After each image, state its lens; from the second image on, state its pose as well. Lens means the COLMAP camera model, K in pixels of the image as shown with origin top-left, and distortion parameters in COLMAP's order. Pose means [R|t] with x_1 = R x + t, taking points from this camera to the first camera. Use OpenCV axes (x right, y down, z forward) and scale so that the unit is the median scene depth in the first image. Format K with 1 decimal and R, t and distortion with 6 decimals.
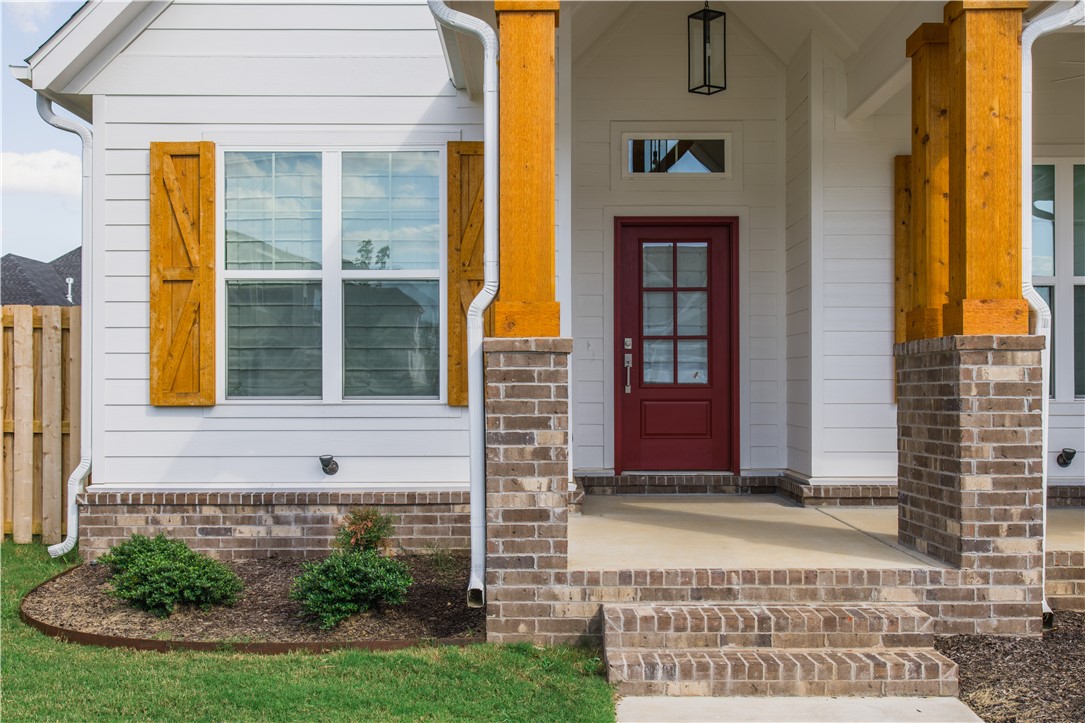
lens RADIAL K [[1208.0, 0, 542.5], [0, 1208.0, 361.5], [0, 0, 1]] dist [0.009472, 0.009624]
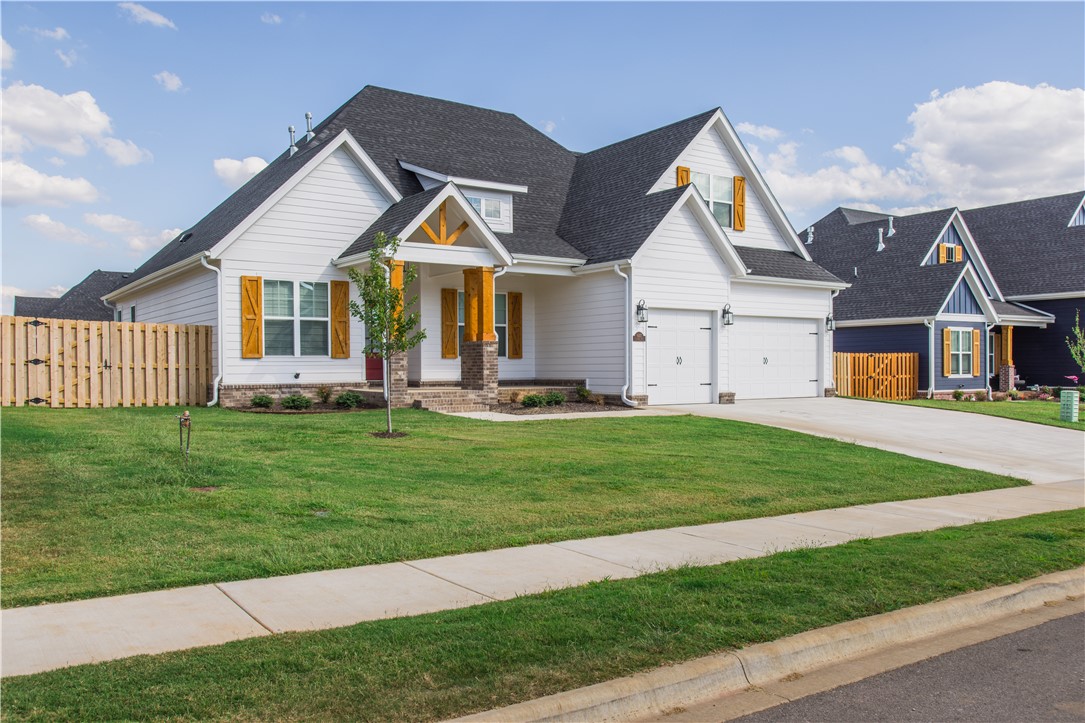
lens RADIAL K [[879.1, 0, 542.5], [0, 879.1, 361.5], [0, 0, 1]] dist [0.000809, 0.000453]
pose [[0.822702, -0.000649, 0.568472, -0.993580], [-0.008607, 0.999871, 0.013596, 0.007629], [-0.568407, -0.016078, 0.822590, -1.370720]]
